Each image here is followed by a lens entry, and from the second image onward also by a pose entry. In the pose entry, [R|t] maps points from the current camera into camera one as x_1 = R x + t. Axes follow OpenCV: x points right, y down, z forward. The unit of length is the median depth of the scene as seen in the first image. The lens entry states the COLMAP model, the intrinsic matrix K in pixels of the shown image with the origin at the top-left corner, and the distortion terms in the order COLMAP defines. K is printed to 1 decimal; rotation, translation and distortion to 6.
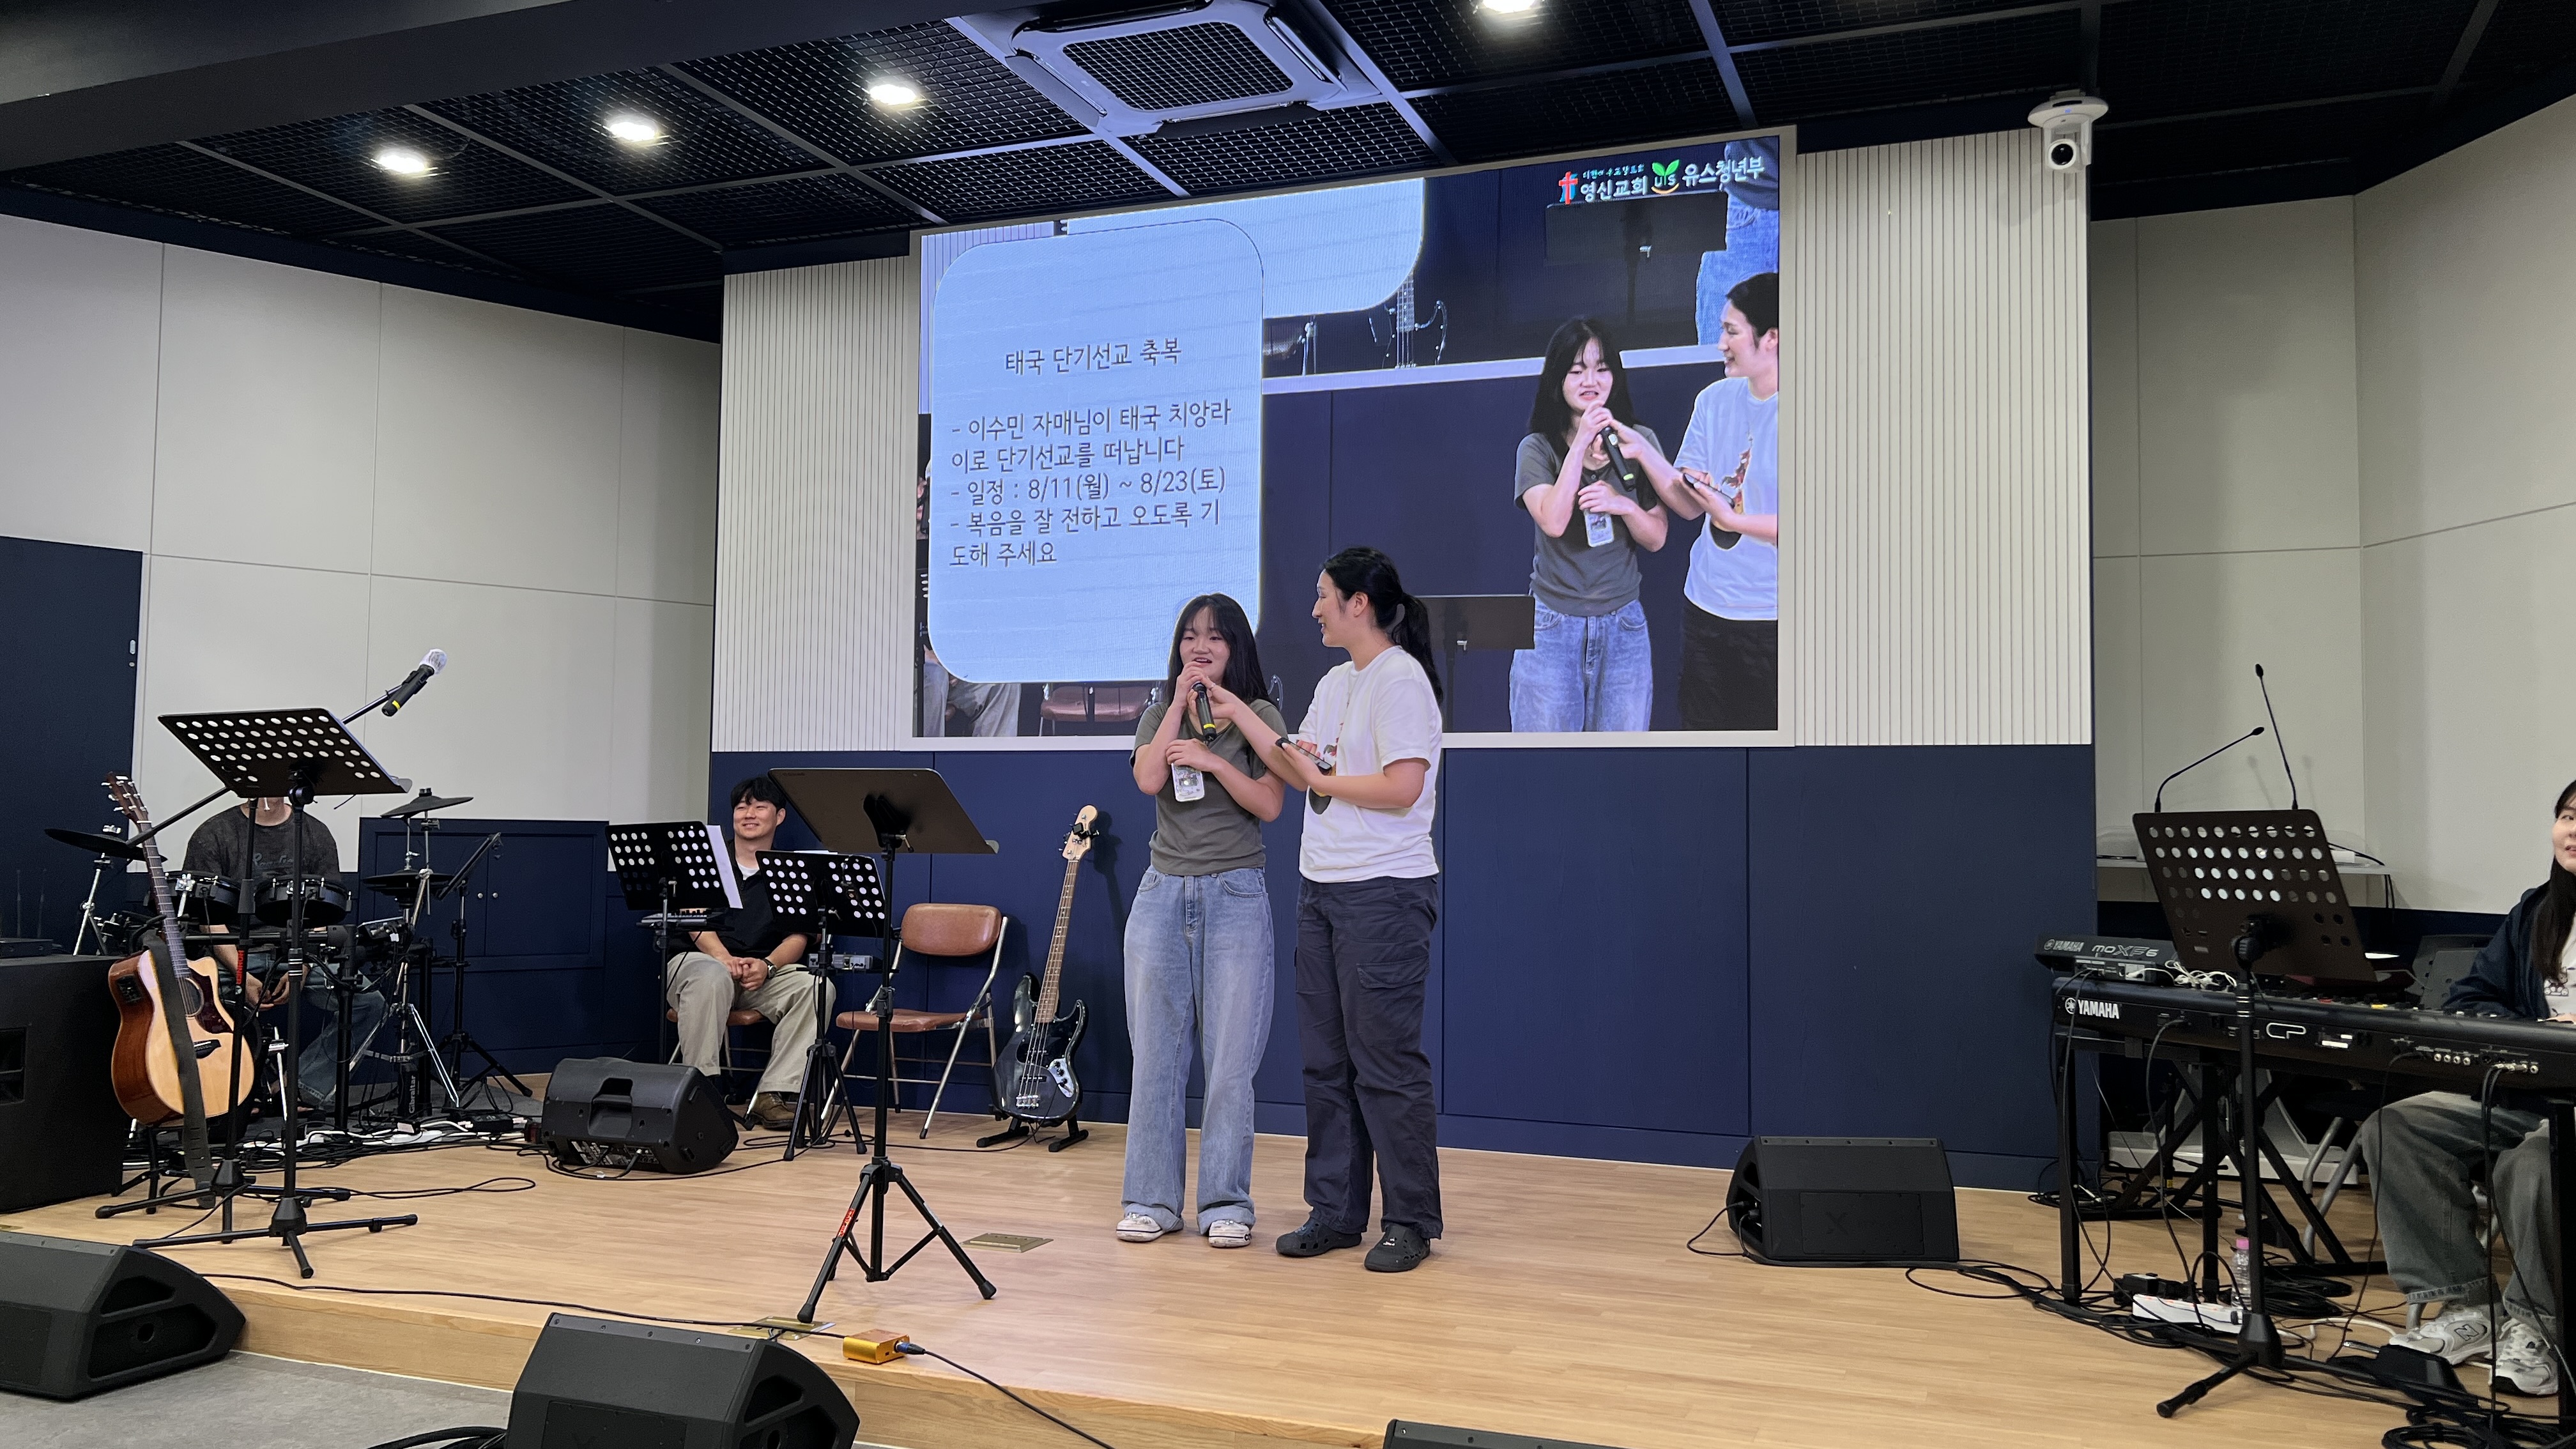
lens RADIAL K [[1944.1, 0, 1287.1], [0, 1944.1, 740.8], [0, 0, 1]] dist [0.033706, -0.039809]
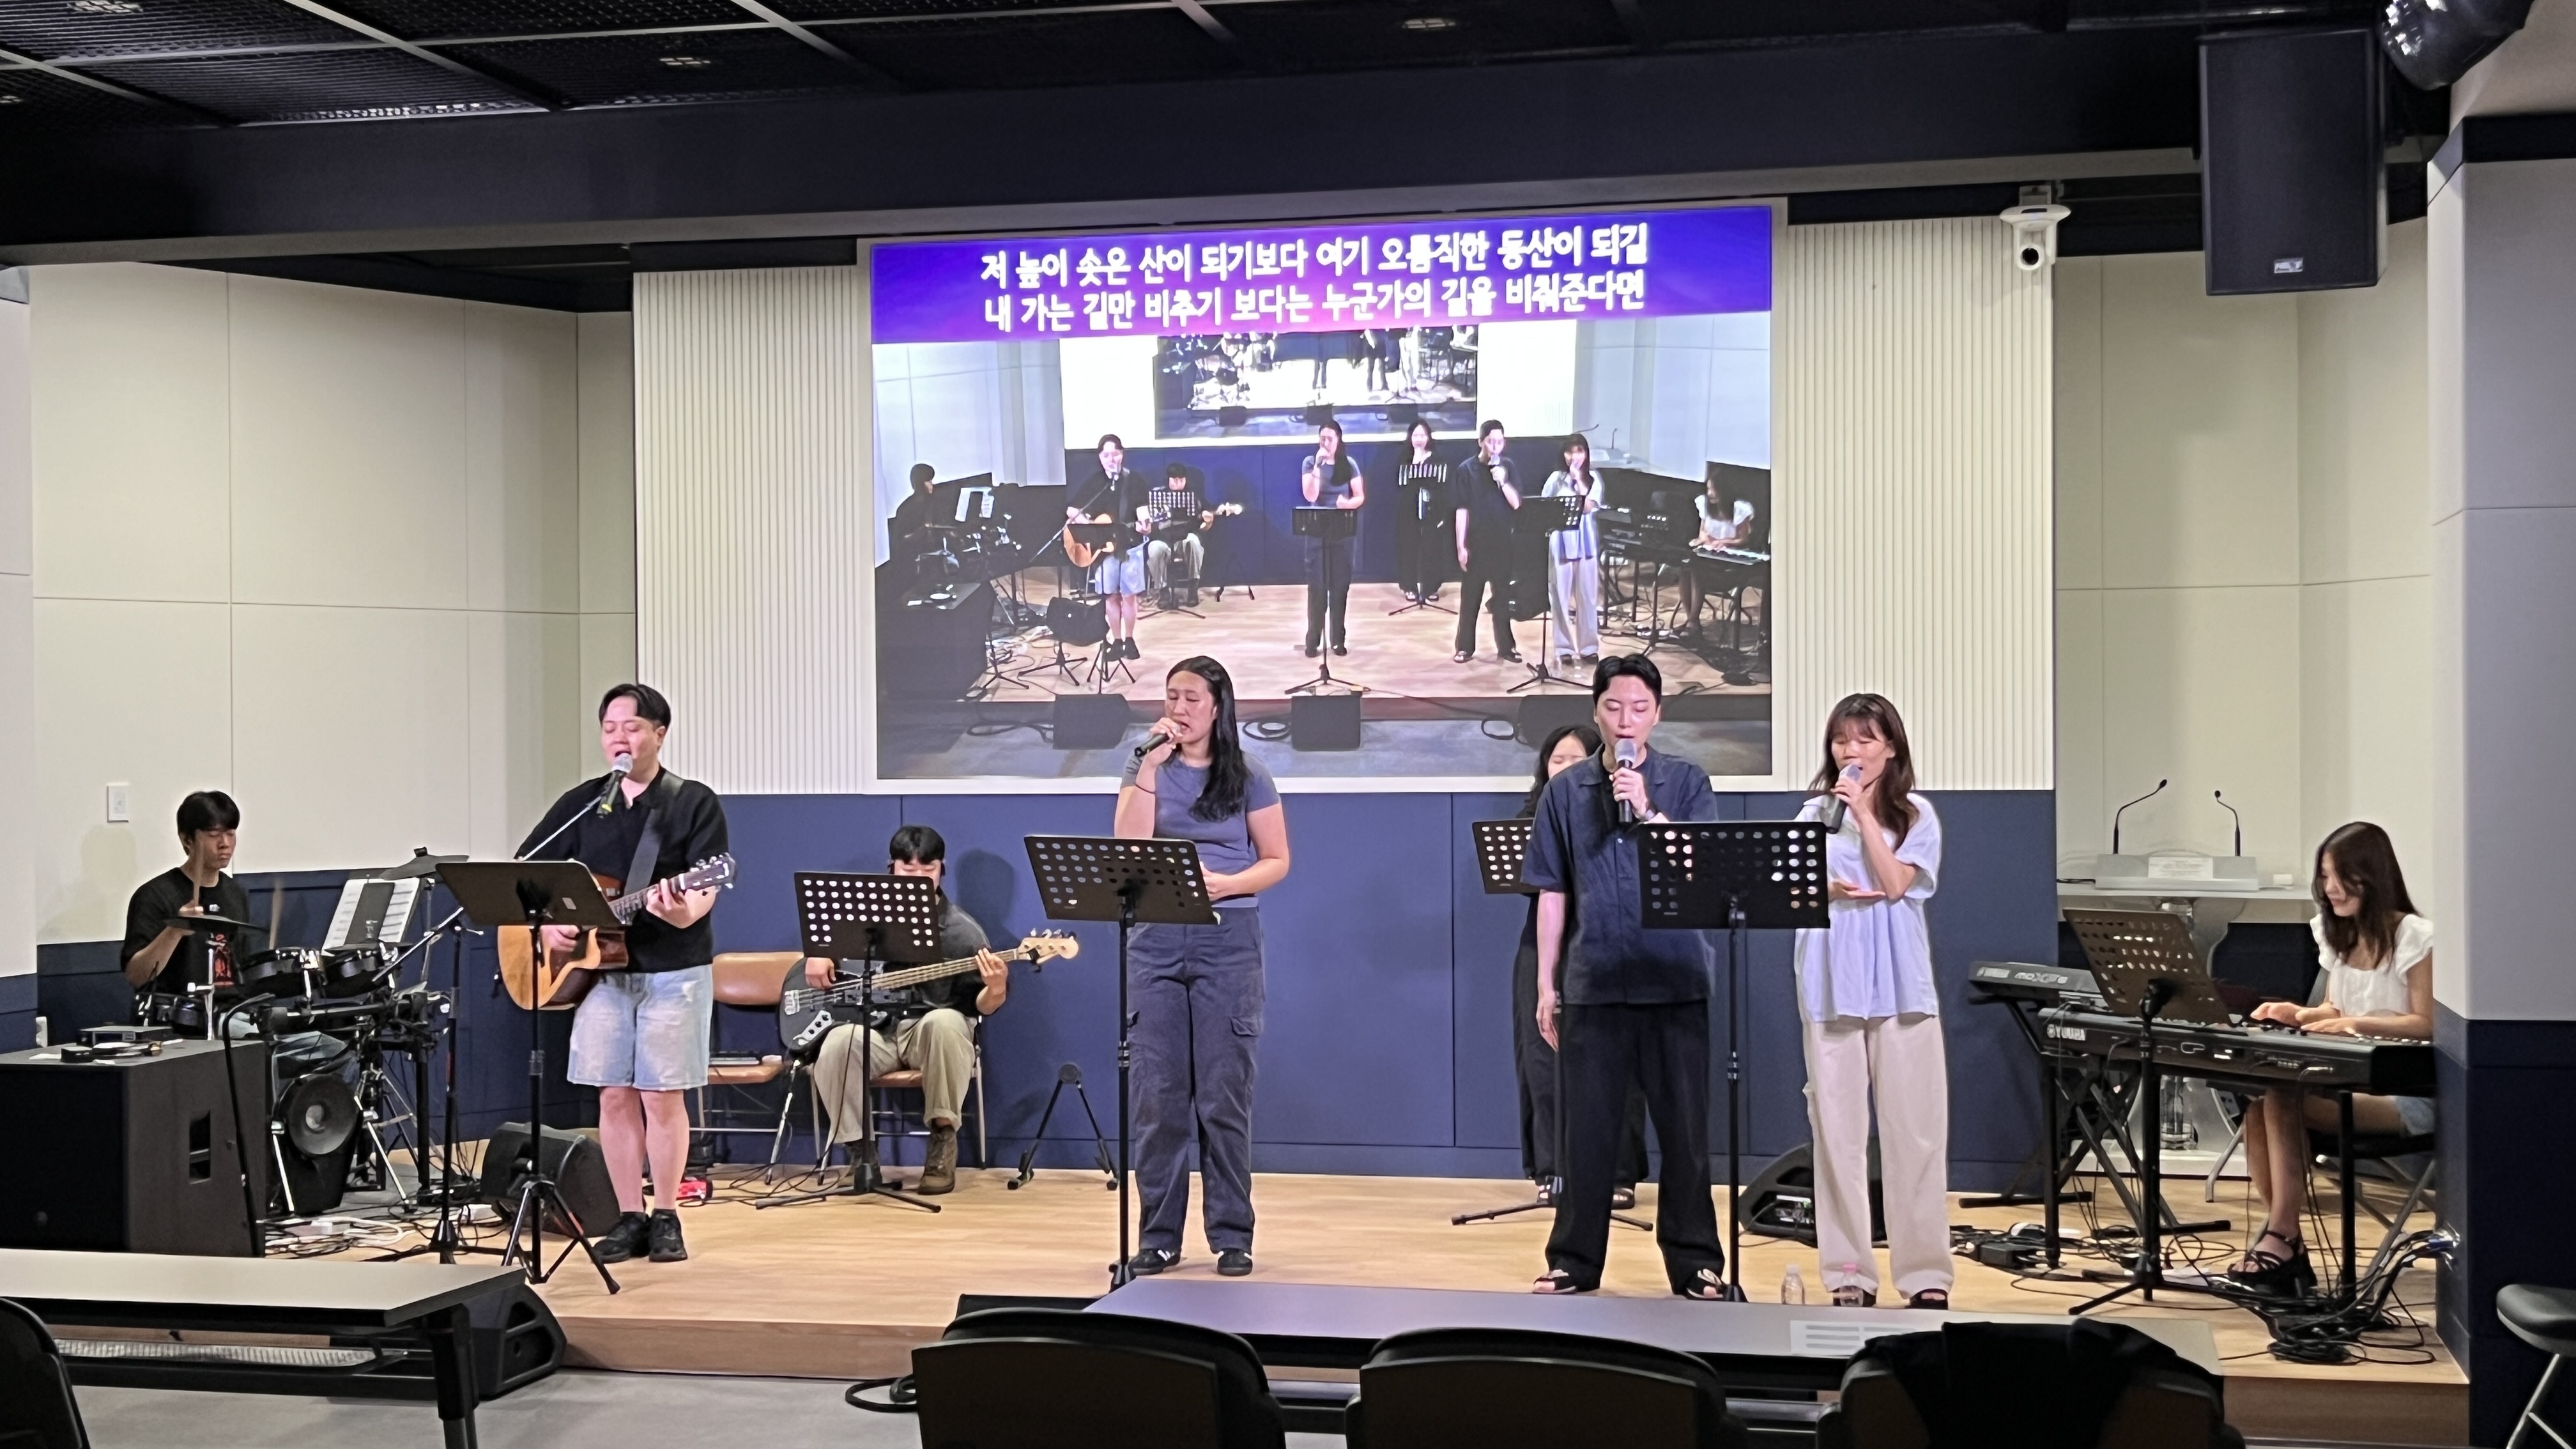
lens RADIAL K [[3381.4, 0, 1227.9], [0, 3381.4, 701.0], [0, 0, 1]] dist [0.105869, 0.000000]
pose [[0.988209, -0.016304, 0.152243, -0.324008], [0.010954, 0.999295, 0.035912, -0.115977], [-0.152721, -0.033821, 0.987690, -0.780591]]
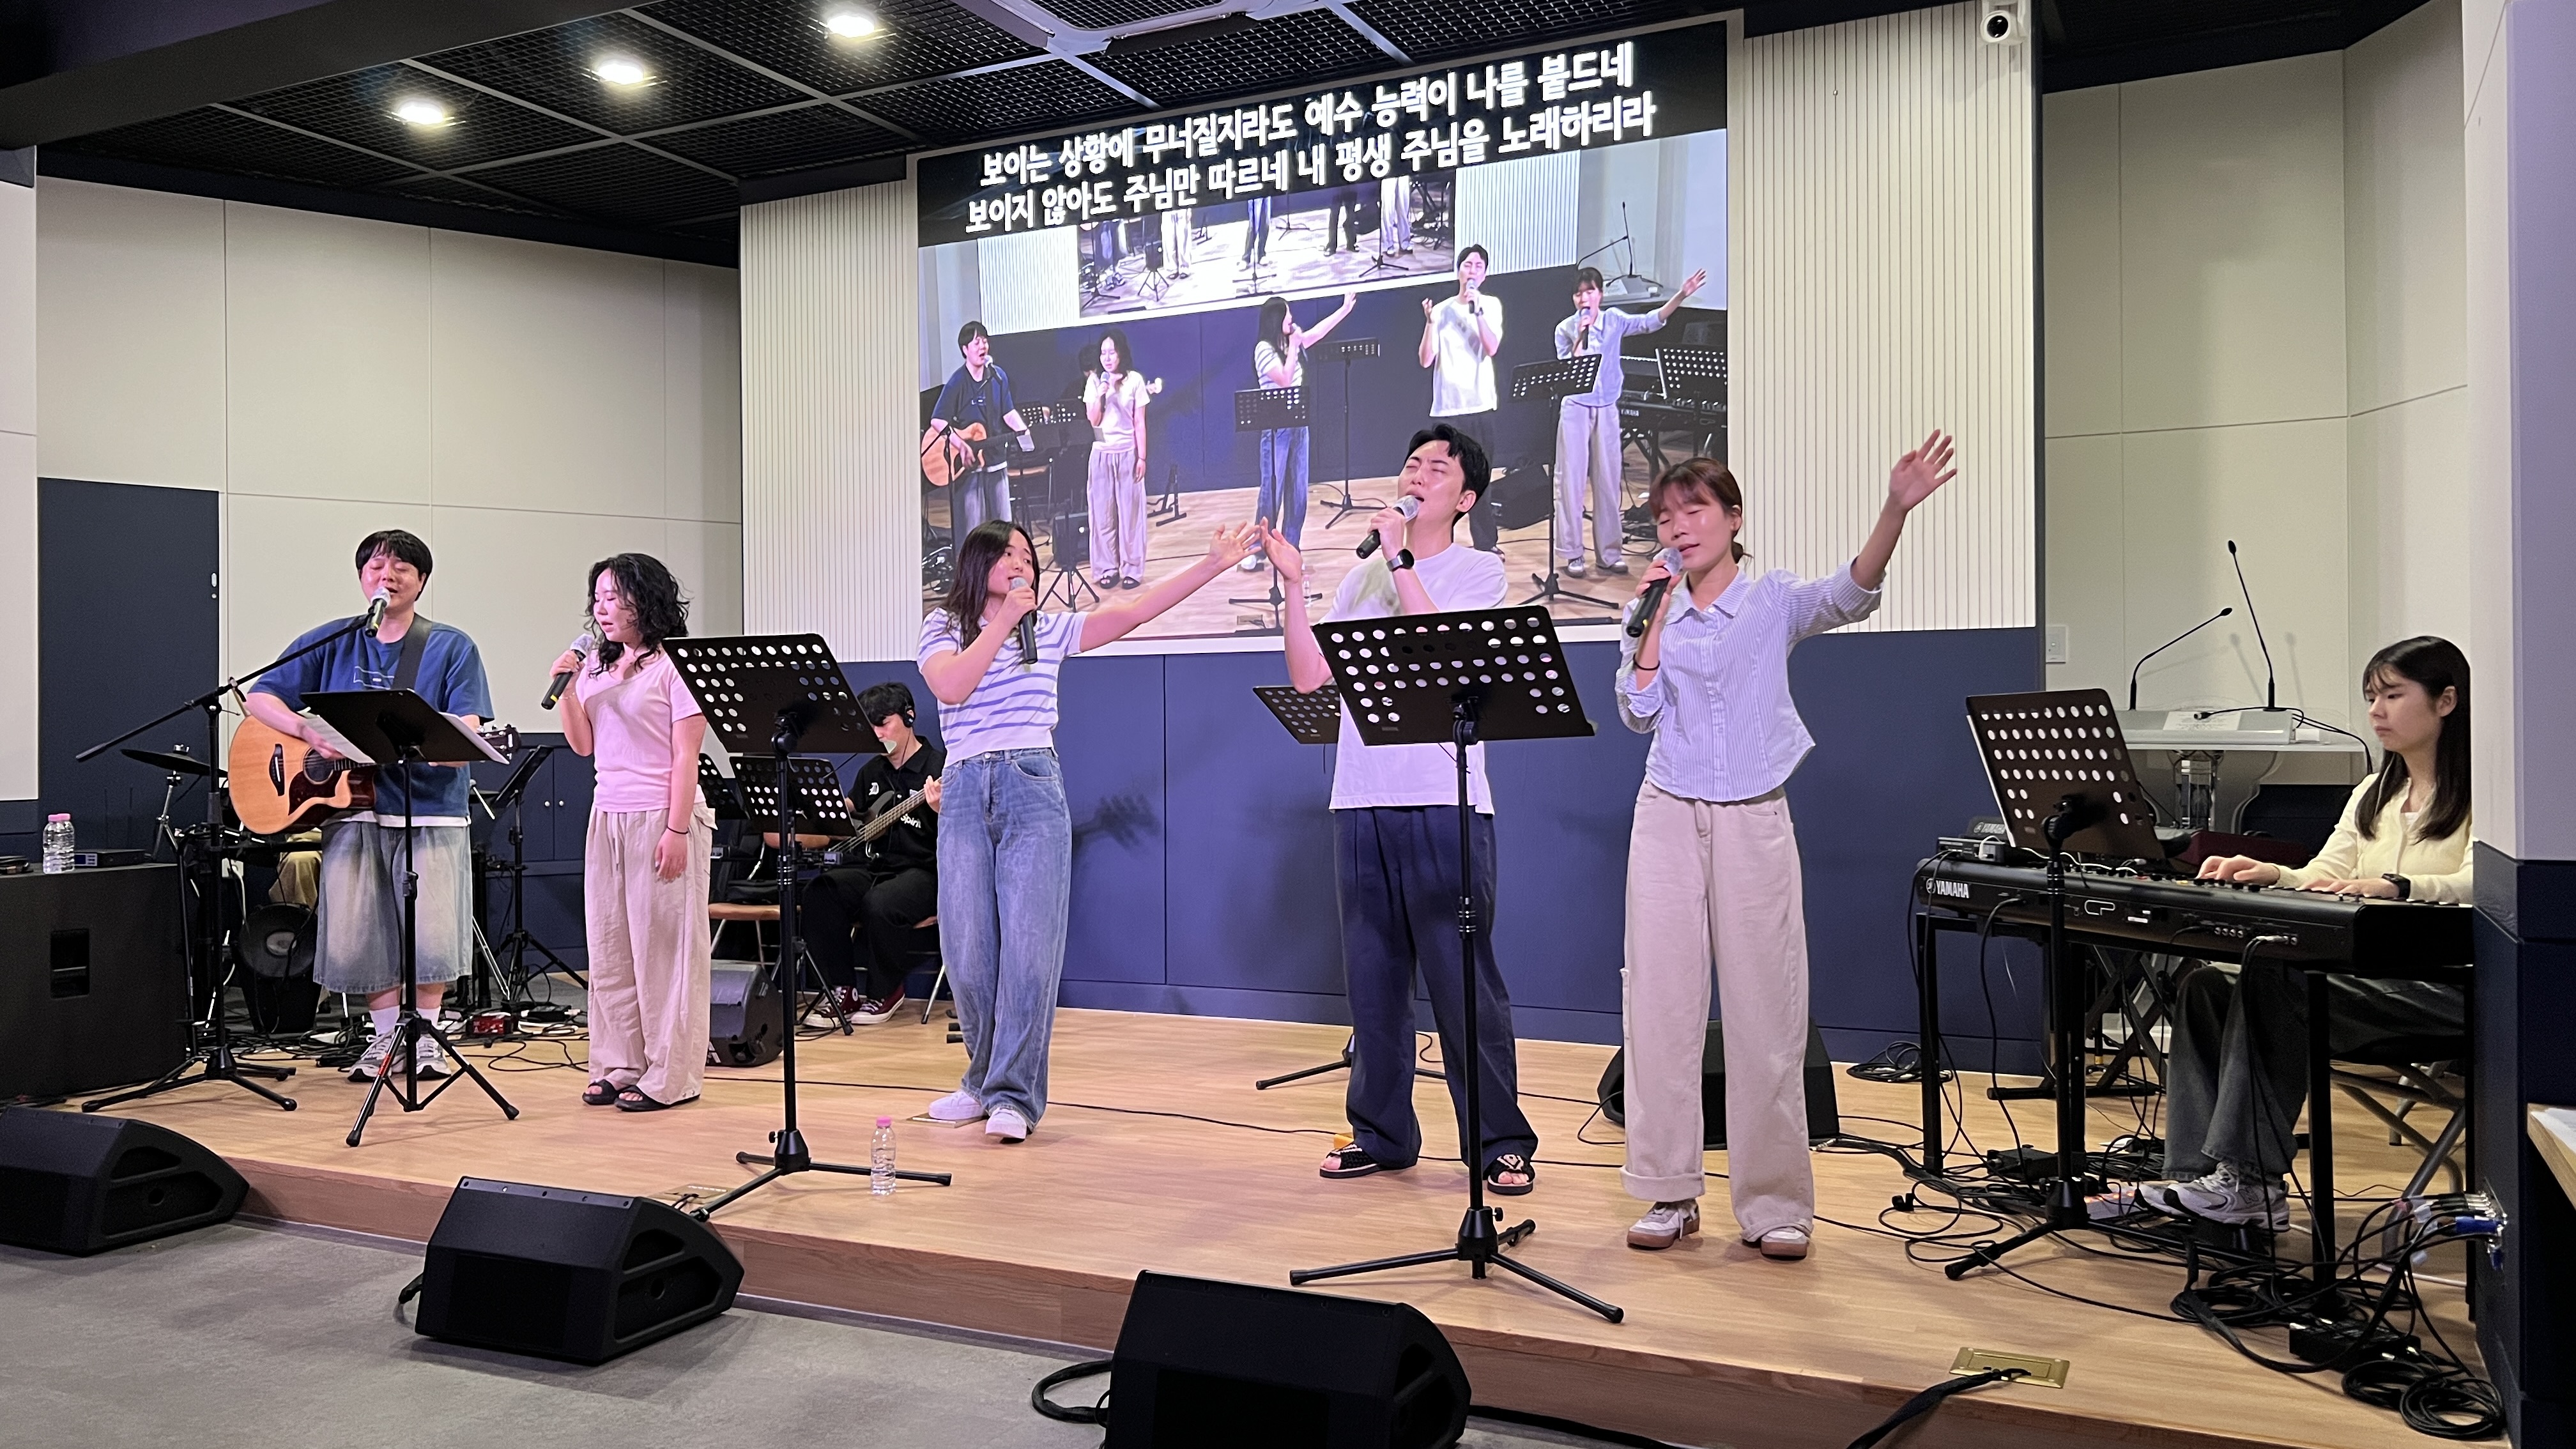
lens RADIAL K [[1944.1, 0, 1272.9], [0, 1944.1, 733.5], [0, 0, 1]] dist [0.033706, -0.039809]
pose [[0.995274, -0.019366, -0.095152, 0.112775], [0.024008, 0.998564, 0.047886, -0.000684], [0.094088, -0.049944, 0.994310, -0.028837]]
